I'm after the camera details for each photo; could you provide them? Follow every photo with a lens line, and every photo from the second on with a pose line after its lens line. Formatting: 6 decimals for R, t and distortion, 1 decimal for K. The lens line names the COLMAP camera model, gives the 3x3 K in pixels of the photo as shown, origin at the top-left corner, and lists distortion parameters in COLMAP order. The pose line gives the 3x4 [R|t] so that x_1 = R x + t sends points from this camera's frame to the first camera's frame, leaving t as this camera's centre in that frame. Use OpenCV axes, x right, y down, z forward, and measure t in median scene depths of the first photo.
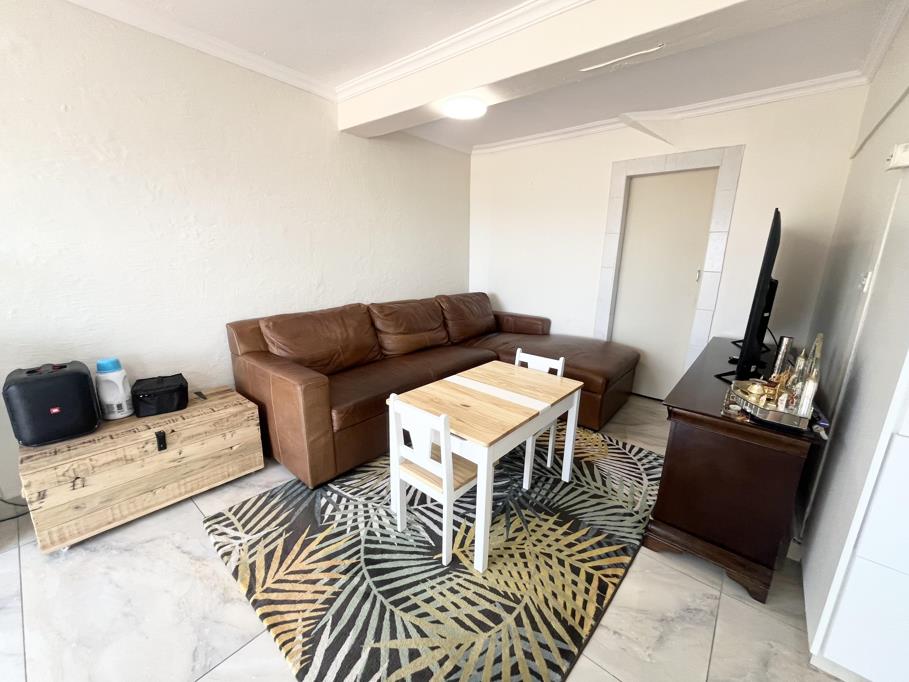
lens RADIAL K [[370.0, 0, 453.5], [0, 370.0, 339.4], [0, 0, 1]] dist [-0.003023, -0.000439]
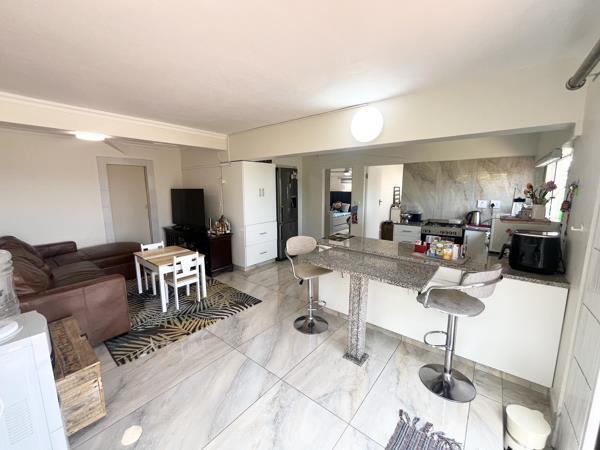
lens RADIAL K [[244.2, 0, 299.3], [0, 244.2, 223.9], [0, 0, 1]] dist [-0.003023, -0.000439]
pose [[-0.021771, -0.168762, 0.985416, -1.779195], [0.235096, 0.957147, 0.169115, -0.164602], [-0.971728, 0.235350, 0.018837, -0.029391]]
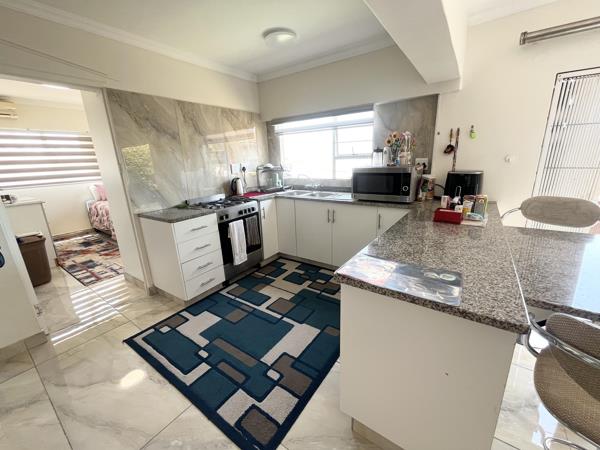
lens RADIAL K [[244.2, 0, 299.3], [0, 244.2, 223.9], [0, 0, 1]] dist [-0.003023, -0.000439]
pose [[-0.996345, 0.037649, -0.076680, 0.207597], [-0.003512, 0.878830, 0.477123, -0.062230], [0.085352, 0.475648, -0.875485, 0.153782]]
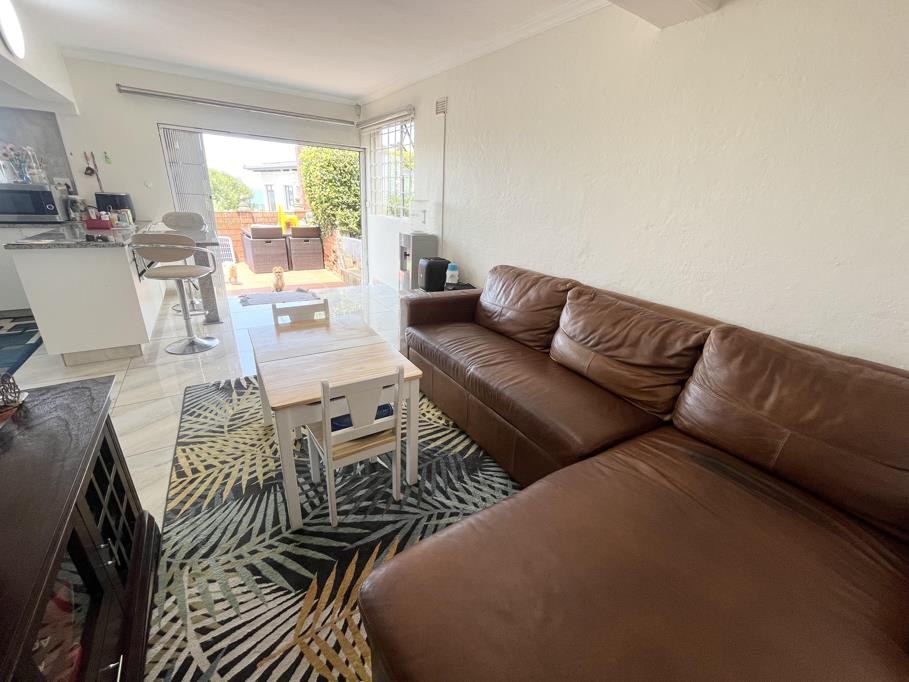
lens RADIAL K [[370.0, 0, 453.5], [0, 370.0, 339.4], [0, 0, 1]] dist [-0.003023, -0.000439]
pose [[-0.290763, 0.311016, -0.904835, 0.928557], [-0.278433, 0.877260, 0.391011, -0.368462], [0.915386, 0.365627, -0.168478, 1.567953]]
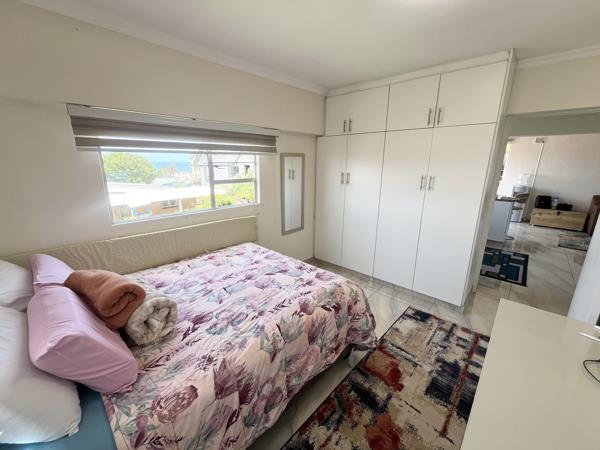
lens RADIAL K [[244.2, 0, 299.3], [0, 244.2, 223.9], [0, 0, 1]] dist [-0.003023, -0.000439]
pose [[-0.065502, 0.228137, -0.971423, 2.689796], [-0.236827, 0.942144, 0.237230, 0.469311], [0.969341, 0.245598, -0.007683, -2.353020]]
